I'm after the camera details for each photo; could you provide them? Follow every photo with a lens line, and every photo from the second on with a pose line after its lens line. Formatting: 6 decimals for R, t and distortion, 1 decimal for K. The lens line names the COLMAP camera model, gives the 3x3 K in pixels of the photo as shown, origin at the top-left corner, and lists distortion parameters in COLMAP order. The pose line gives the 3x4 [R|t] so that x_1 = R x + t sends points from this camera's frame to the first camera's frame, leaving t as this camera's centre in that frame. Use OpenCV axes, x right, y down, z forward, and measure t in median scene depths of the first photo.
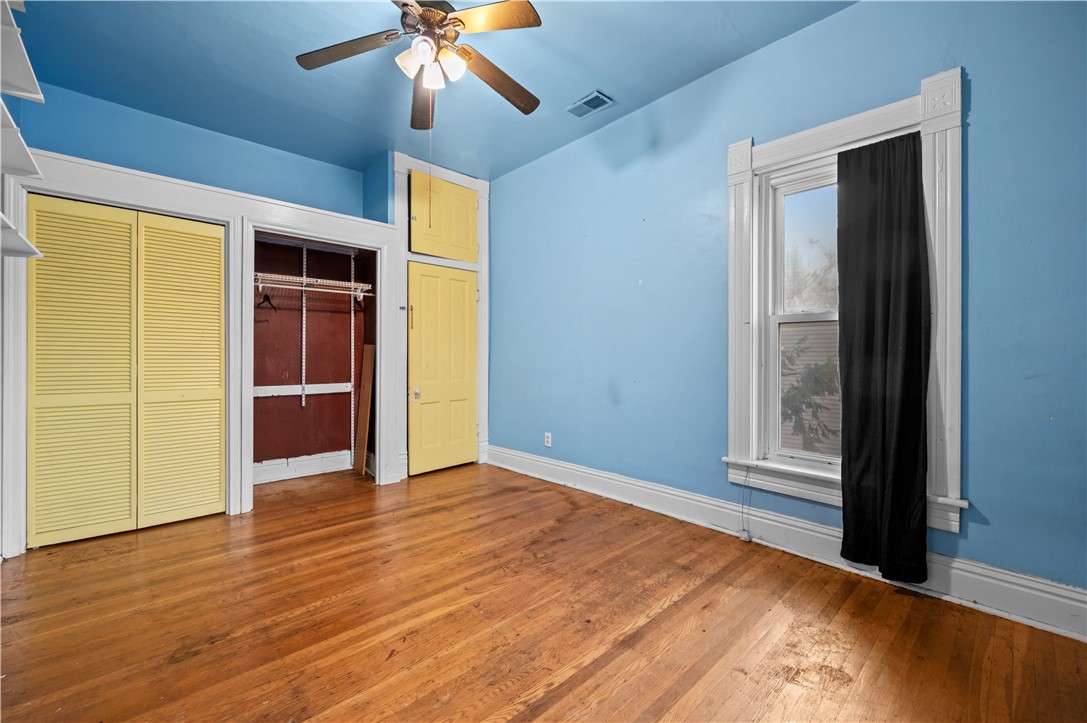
lens RADIAL K [[436.8, 0, 546.0], [0, 436.8, 360.3], [0, 0, 1]] dist [0.000595, -0.001080]
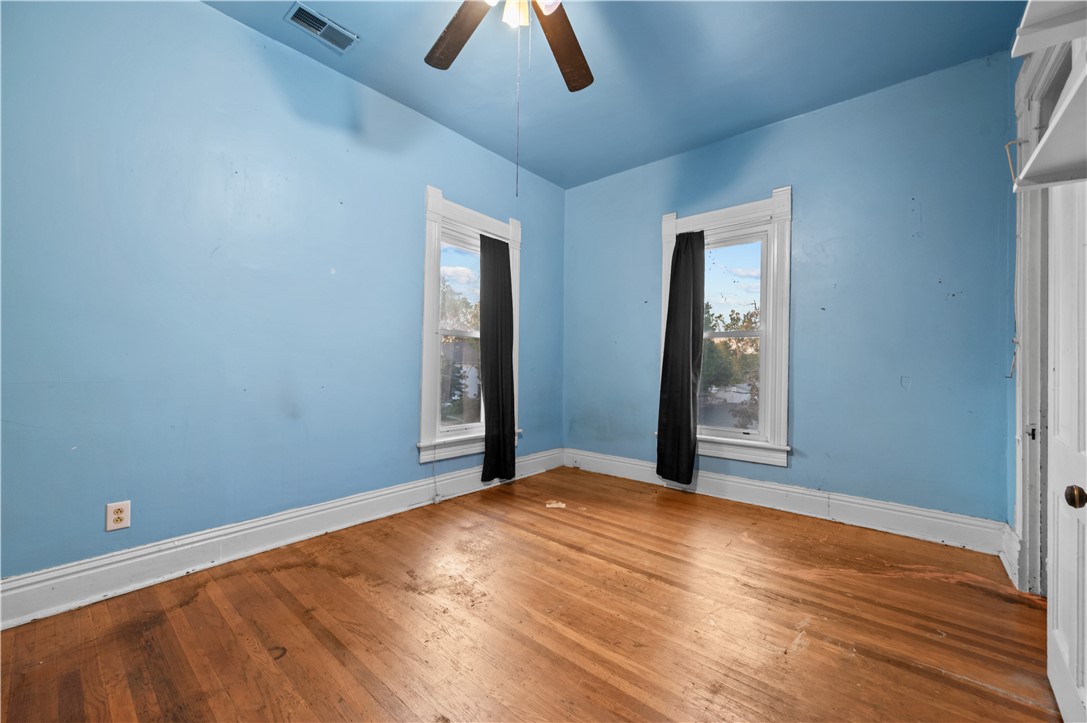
lens RADIAL K [[436.8, 0, 544.8], [0, 436.8, 360.7], [0, 0, 1]] dist [0.000595, -0.001080]
pose [[-0.124302, -0.001062, 0.992244, -0.783630], [-0.007207, 0.999974, 0.000167, -0.006453], [-0.992218, -0.007131, -0.124307, 0.780661]]
